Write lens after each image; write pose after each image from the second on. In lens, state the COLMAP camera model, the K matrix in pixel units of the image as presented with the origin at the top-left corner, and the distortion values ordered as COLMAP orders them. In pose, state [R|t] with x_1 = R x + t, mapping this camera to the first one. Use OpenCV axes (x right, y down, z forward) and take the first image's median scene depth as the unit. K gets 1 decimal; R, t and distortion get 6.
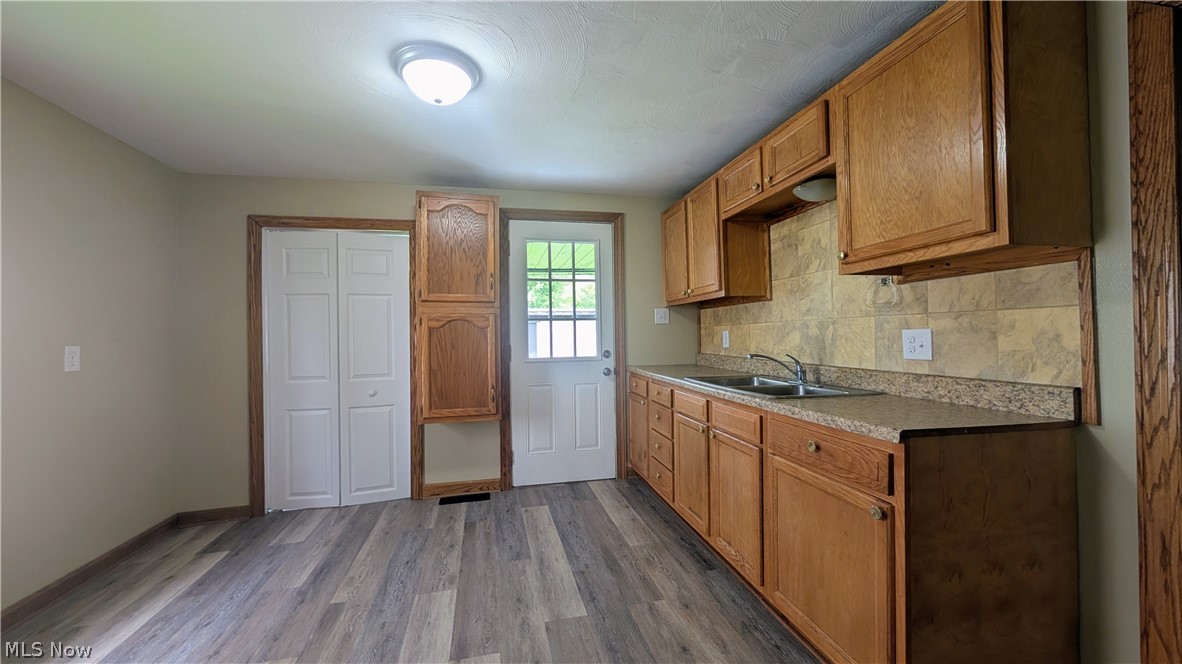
lens RADIAL K [[447.2, 0, 590.7], [0, 447.2, 333.2], [0, 0, 1]] dist [-0.001339, 0.000067]
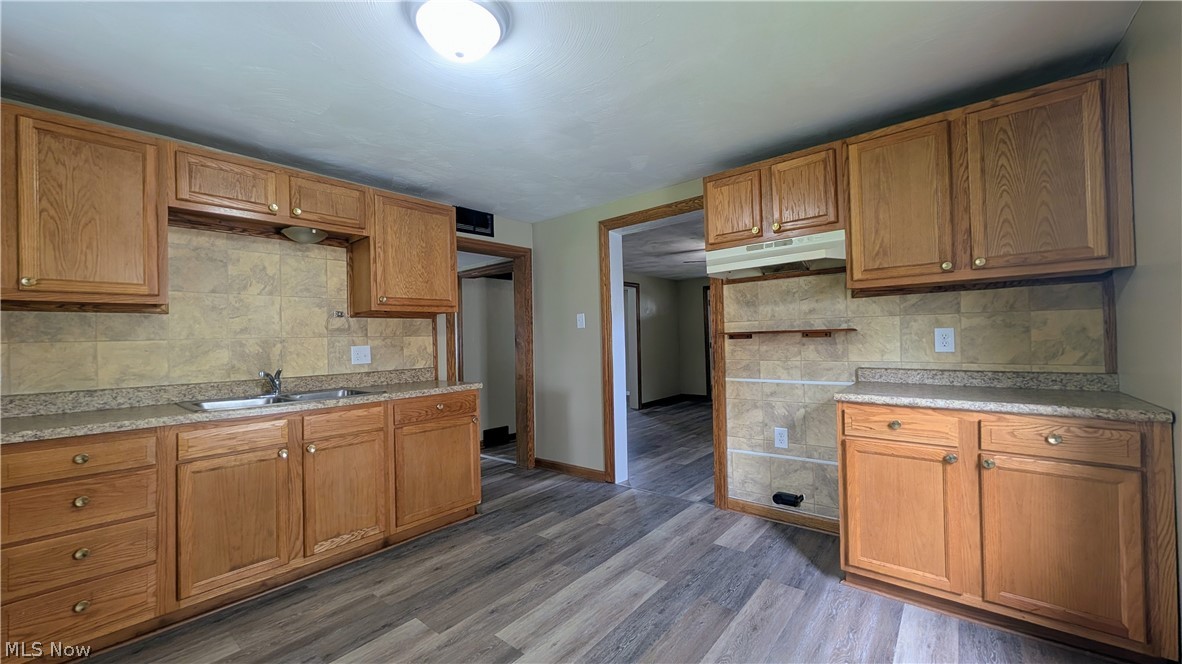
lens RADIAL K [[447.2, 0, 592.3], [0, 447.2, 332.8], [0, 0, 1]] dist [-0.001339, 0.000067]
pose [[-0.605678, 0.034543, 0.794960, -1.083382], [0.026055, 0.999383, -0.023574, 0.004101], [-0.795283, 0.006434, -0.606204, 1.275673]]
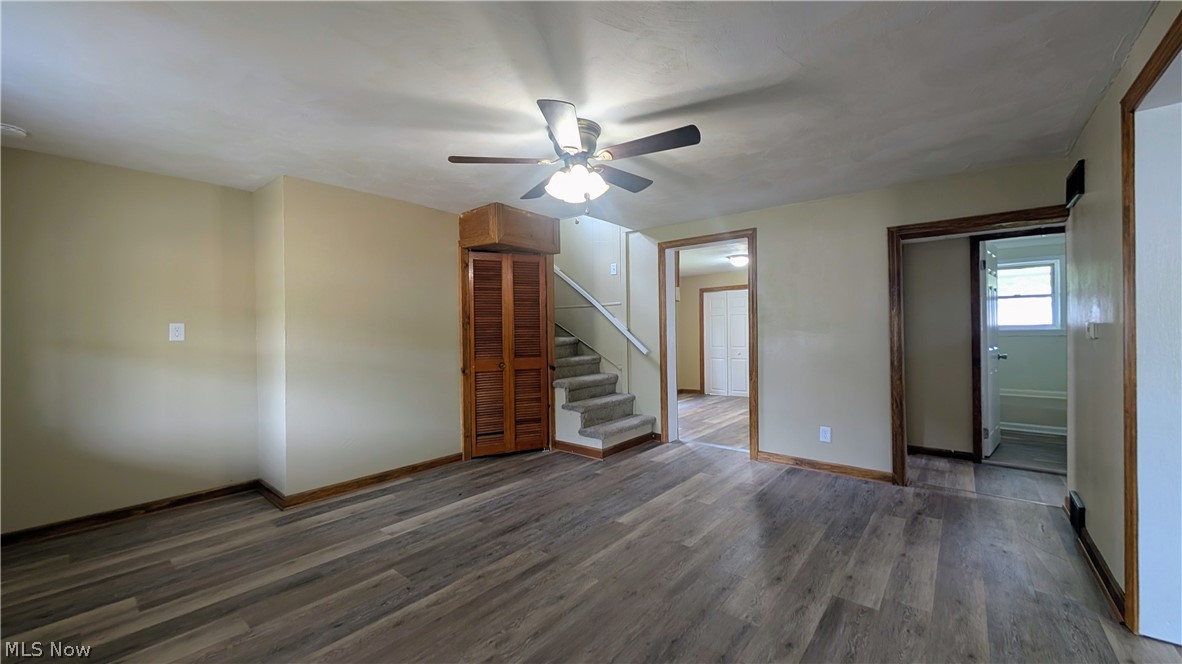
lens RADIAL K [[447.2, 0, 590.4], [0, 447.2, 330.9], [0, 0, 1]] dist [-0.001339, 0.000067]
pose [[0.607598, 0.003022, -0.794239, 1.016276], [0.006823, 0.999936, 0.009025, -0.025364], [0.794215, -0.010903, 0.607539, -1.216820]]
